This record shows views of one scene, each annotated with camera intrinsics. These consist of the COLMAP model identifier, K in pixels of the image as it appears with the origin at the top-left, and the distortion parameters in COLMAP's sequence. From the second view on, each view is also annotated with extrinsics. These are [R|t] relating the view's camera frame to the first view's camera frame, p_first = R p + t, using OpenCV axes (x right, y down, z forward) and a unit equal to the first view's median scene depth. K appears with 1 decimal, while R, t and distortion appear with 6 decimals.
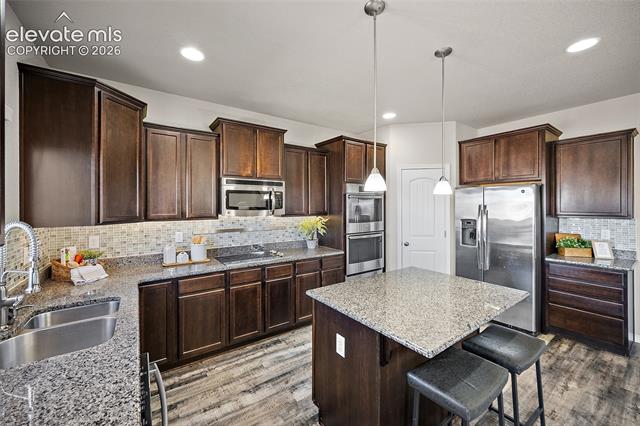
lens RADIAL K [[254.7, 0, 321.1], [0, 254.7, 205.7], [0, 0, 1]] dist [0.000847, 0.000150]
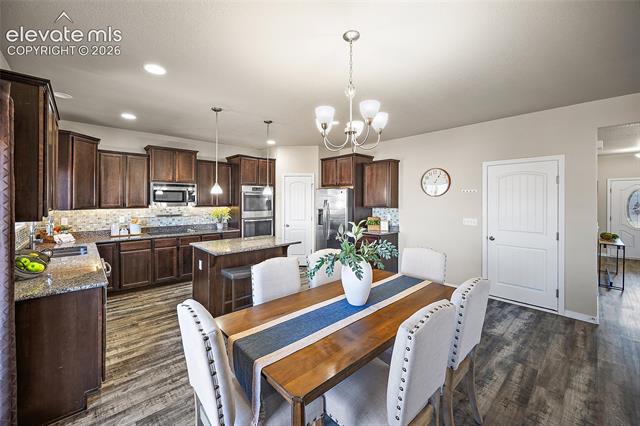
lens RADIAL K [[256.5, 0, 320.5], [0, 256.5, 200.3], [0, 0, 1]] dist [-0.001805, -0.000083]
pose [[0.991603, 0.004312, 0.129248, 0.478415], [-0.004436, 0.999990, 0.000667, -0.001572], [-0.129244, -0.001234, 0.991612, -0.766464]]
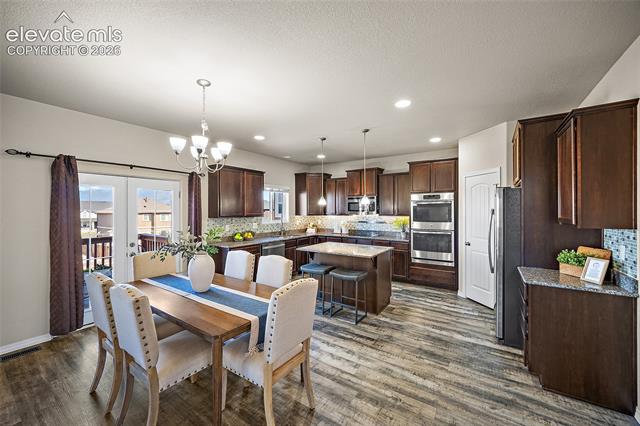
lens RADIAL K [[252.2, 0, 318.9], [0, 252.2, 210.1], [0, 0, 1]] dist [0.001726, 0.000217]
pose [[0.340248, 0.001988, -0.940334, 1.663401], [0.003599, 0.999988, 0.003416, -0.003829], [0.940329, -0.004546, 0.340237, 0.017865]]
